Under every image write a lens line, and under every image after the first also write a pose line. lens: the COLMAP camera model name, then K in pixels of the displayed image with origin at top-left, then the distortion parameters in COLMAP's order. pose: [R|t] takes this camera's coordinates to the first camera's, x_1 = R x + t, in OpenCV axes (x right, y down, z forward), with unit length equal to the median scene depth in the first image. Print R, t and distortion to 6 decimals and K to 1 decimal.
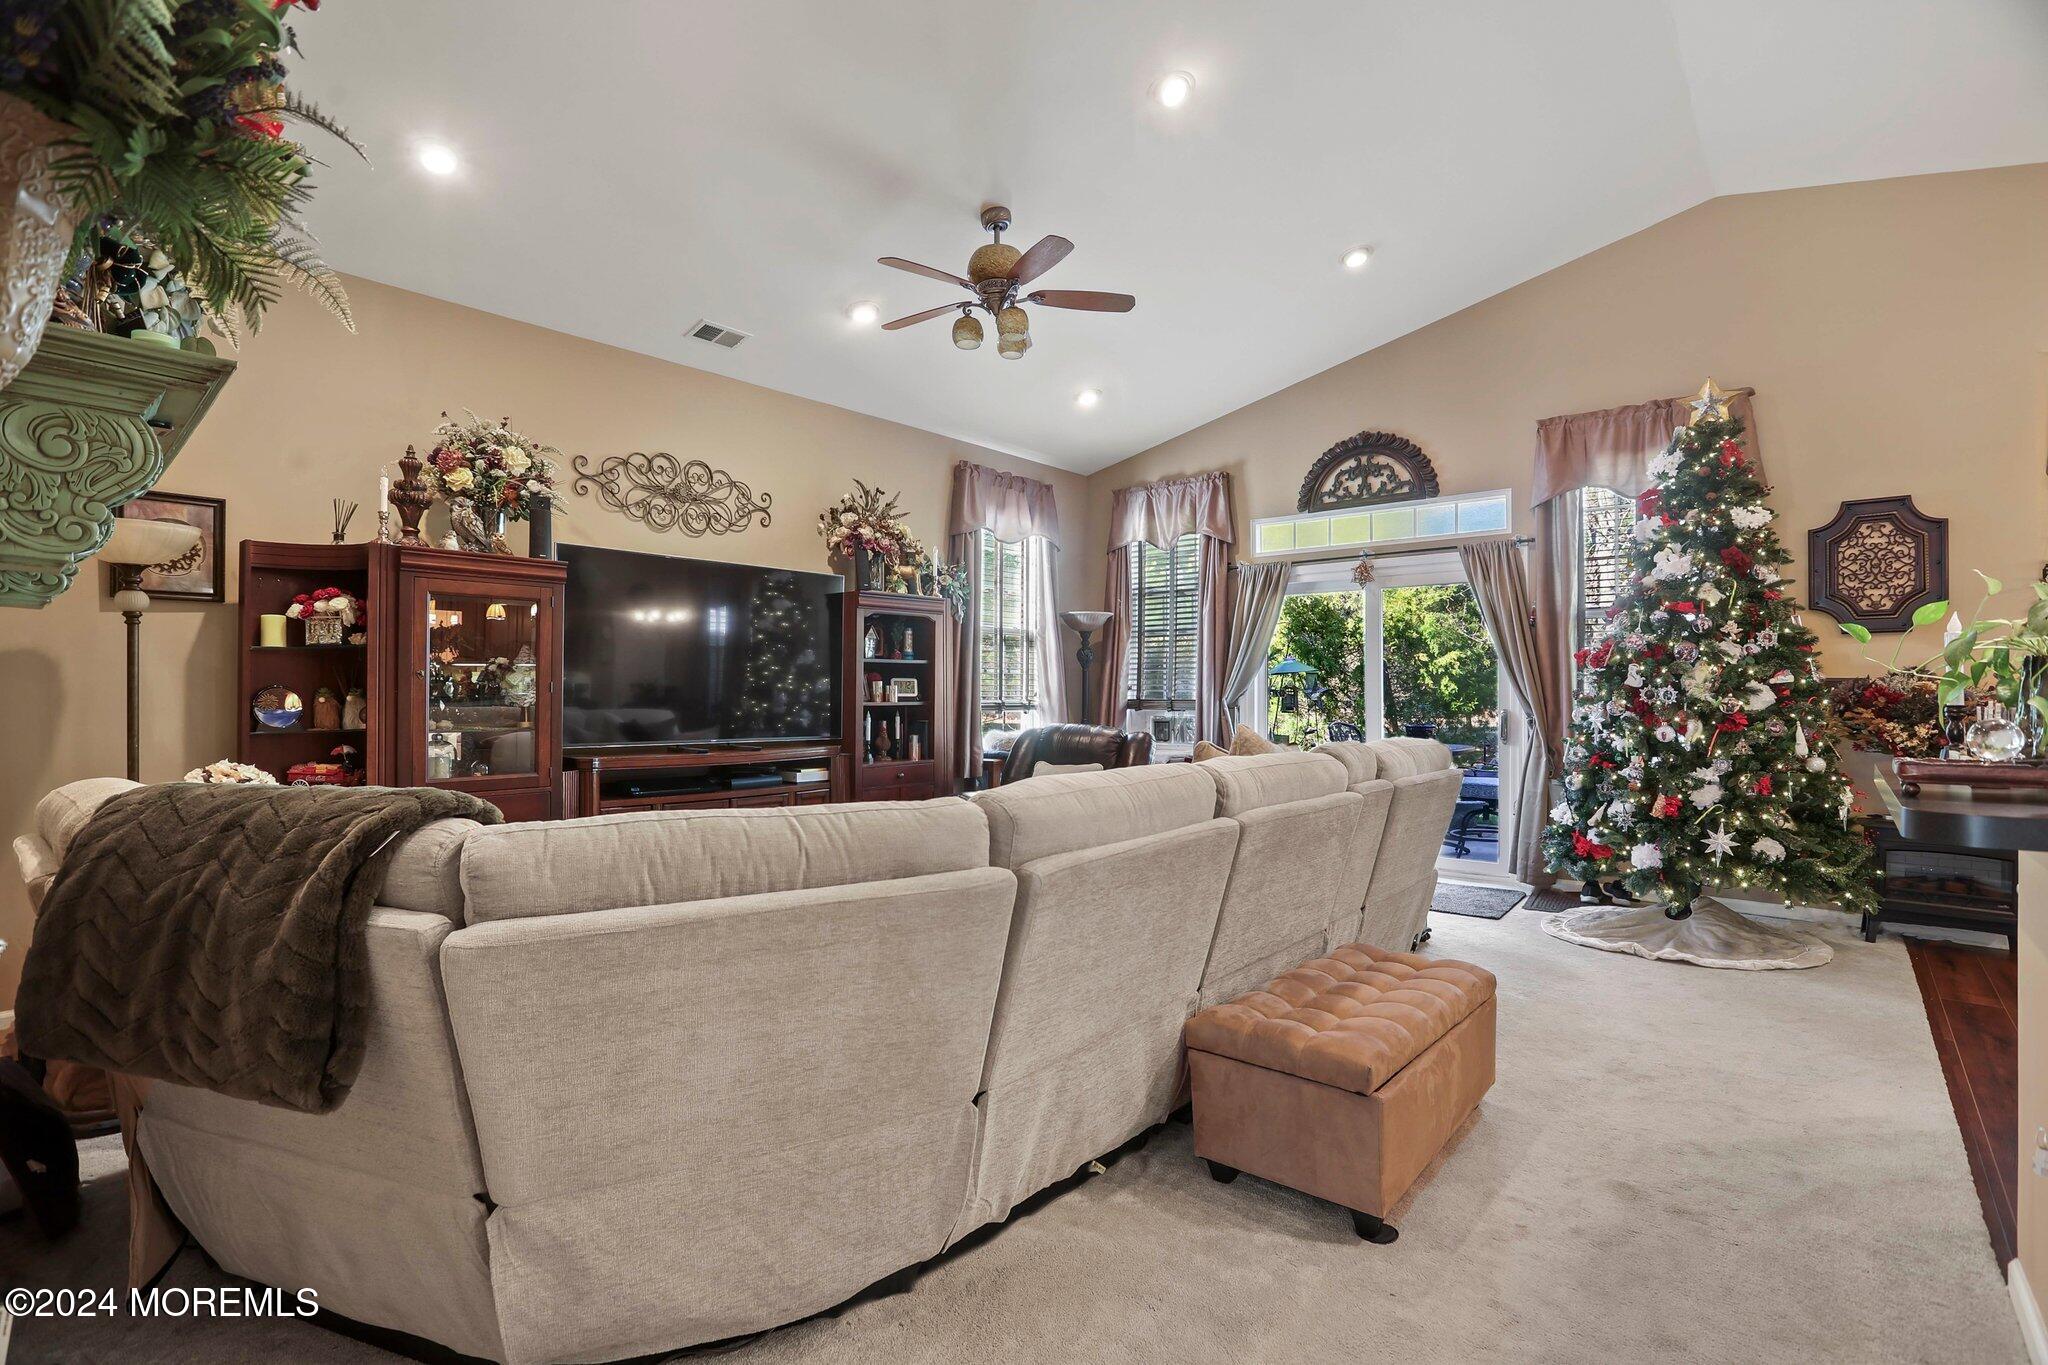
lens RADIAL K [[944.5, 0, 1024.4], [0, 944.5, 692.0], [0, 0, 1]] dist [-0.017457, 0.000877]
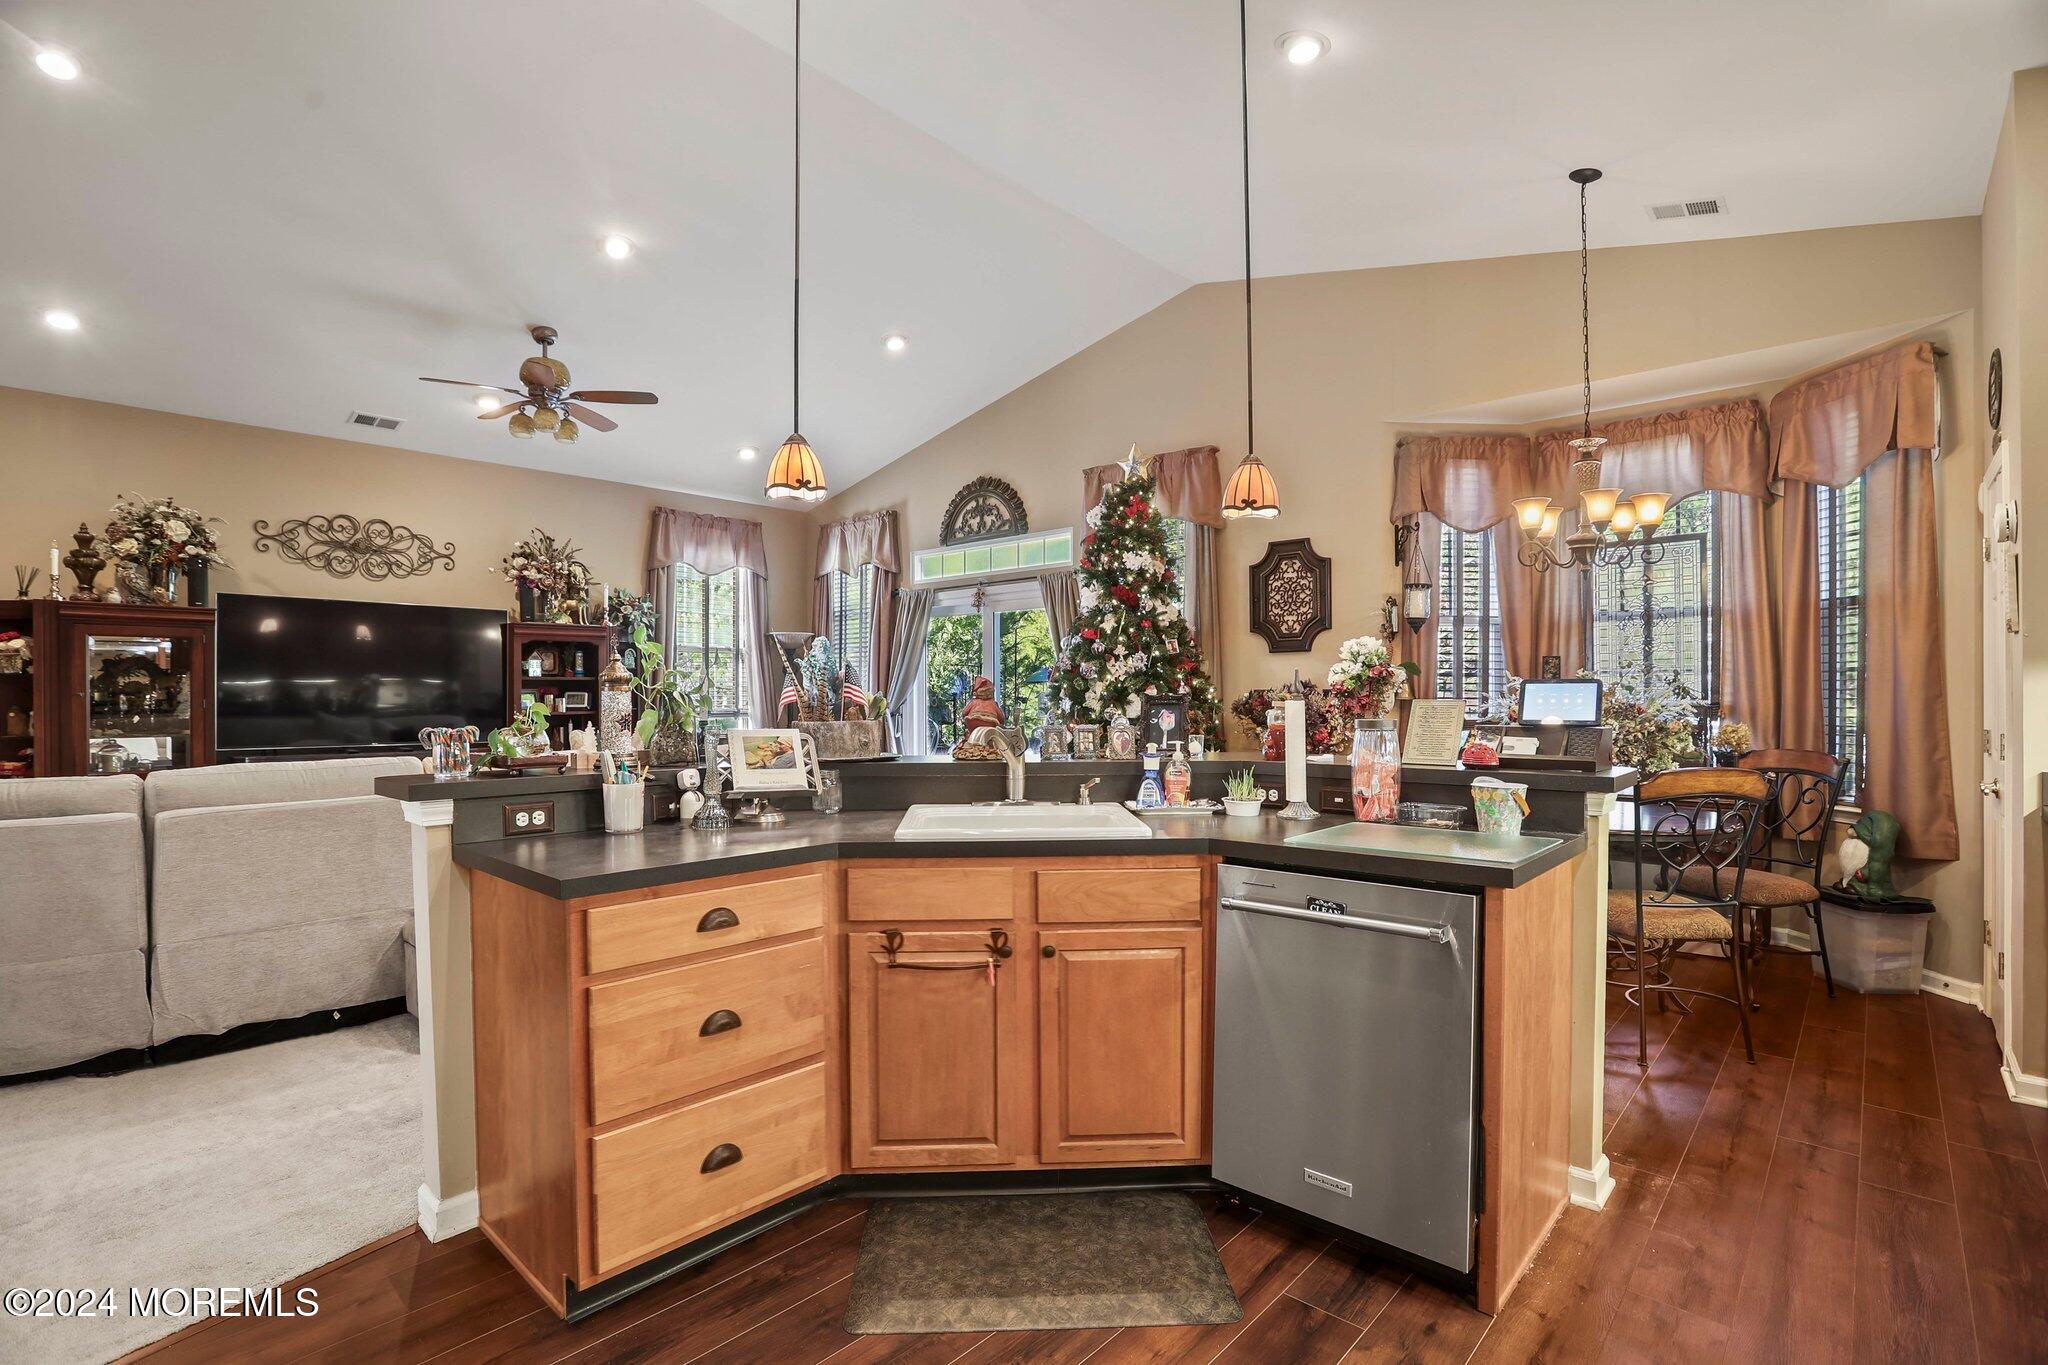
lens RADIAL K [[955.0, 0, 1021.1], [0, 955.0, 710.0], [0, 0, 1]] dist [-0.040458, 0.019382]
pose [[0.999153, -0.004335, -0.040927, 0.520942], [0.004915, 0.999889, 0.014088, -0.007072], [0.040861, -0.014278, 0.999063, -0.197046]]
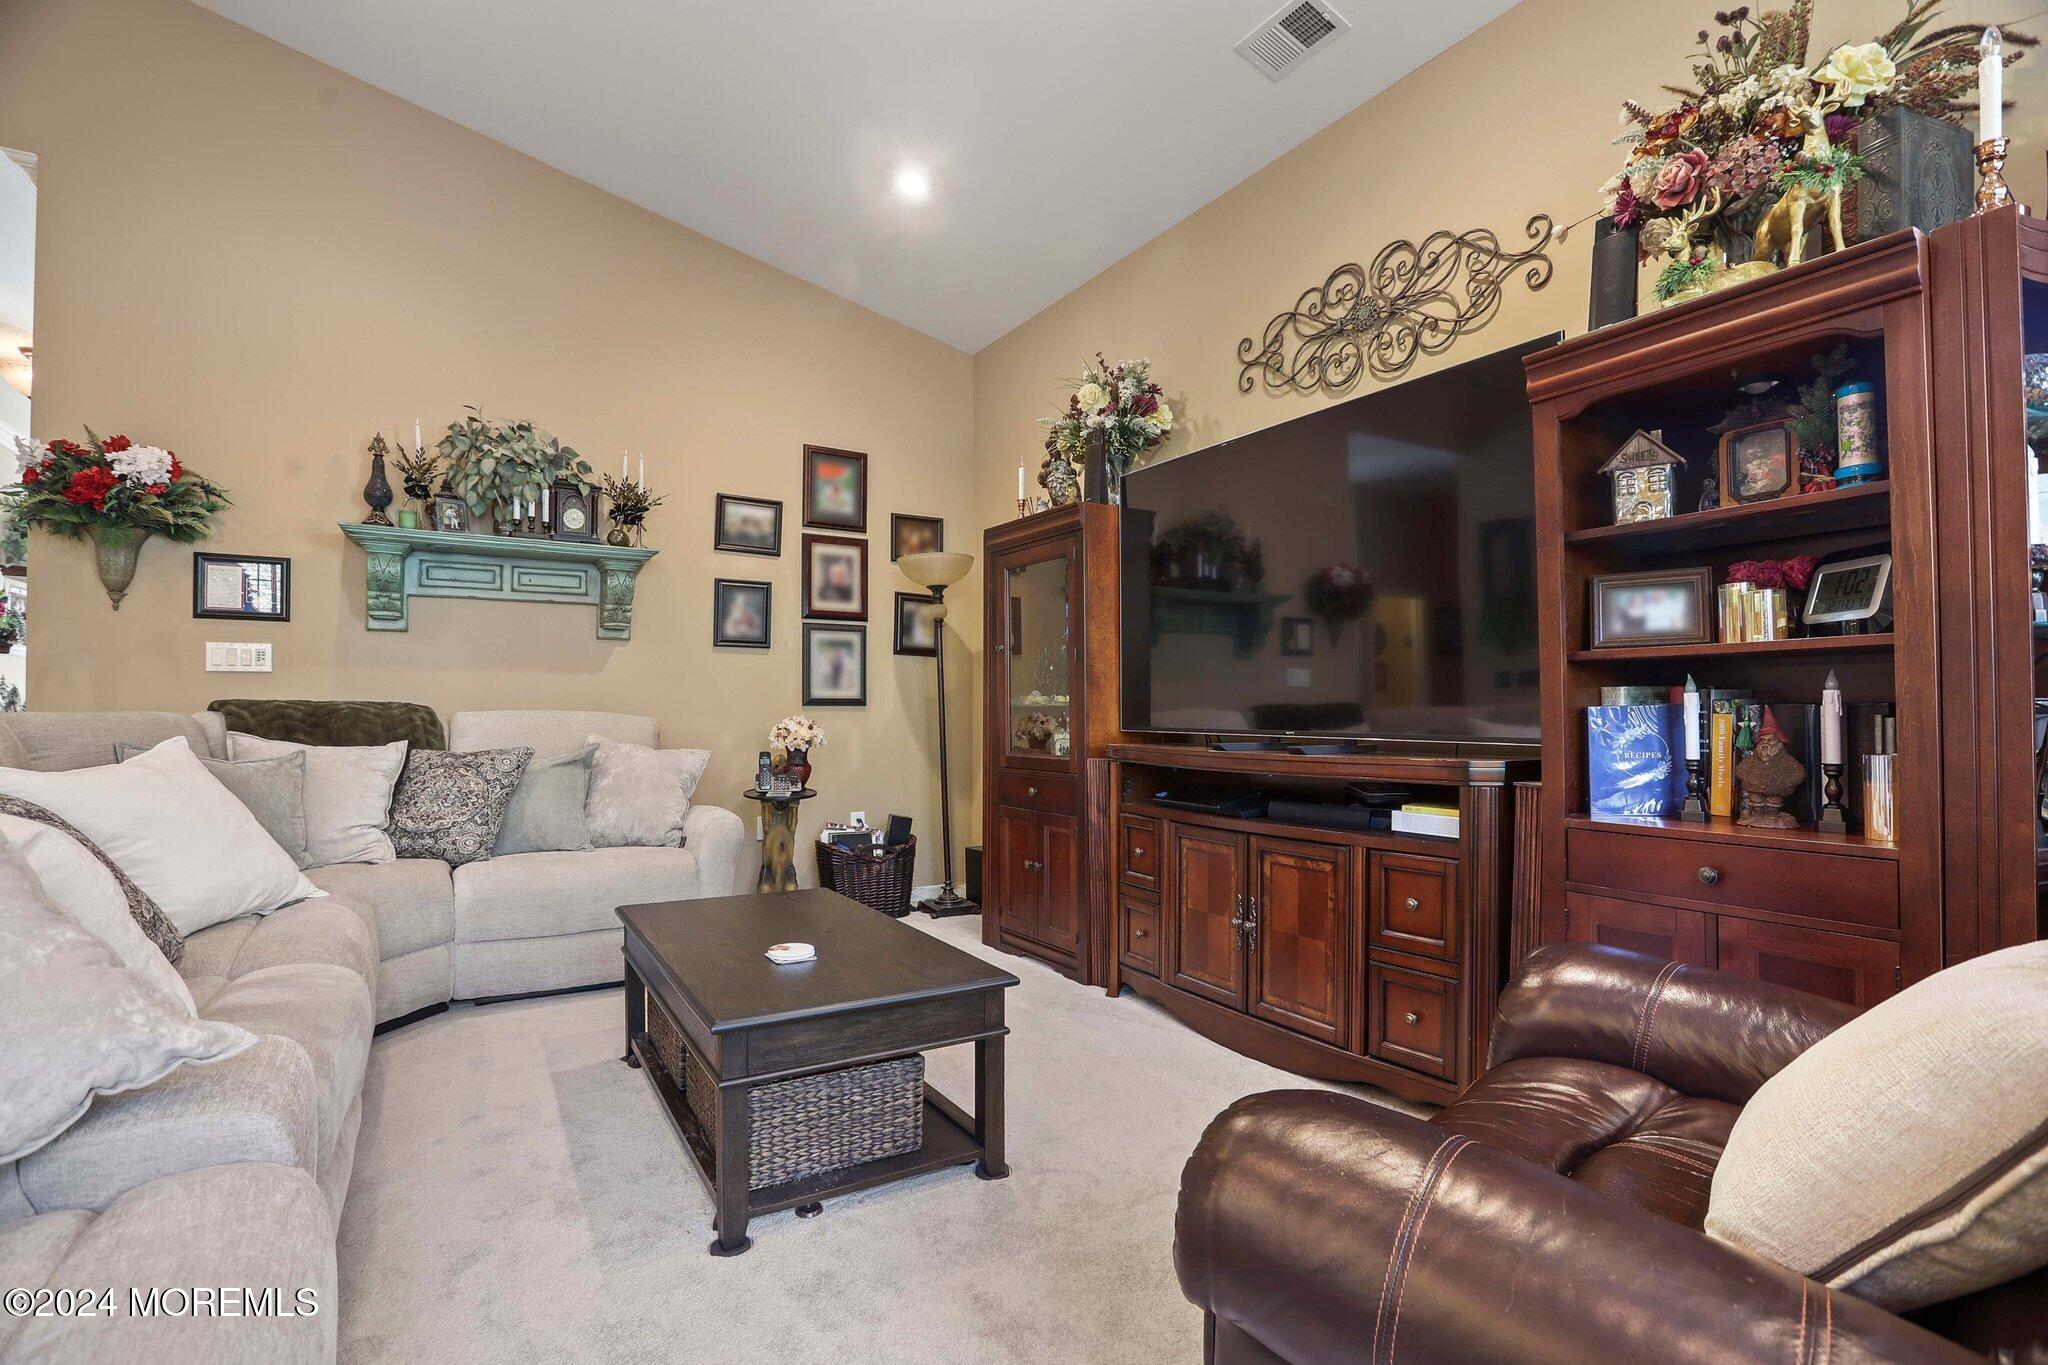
lens RADIAL K [[944.5, 0, 1024.4], [0, 944.5, 692.0], [0, 0, 1]] dist [-0.017457, 0.000877]
pose [[-0.297439, -0.023385, -0.954454, 0.241153], [-0.002248, 0.999714, -0.023793, 0.037594], [0.954738, -0.004932, -0.297407, 0.903361]]
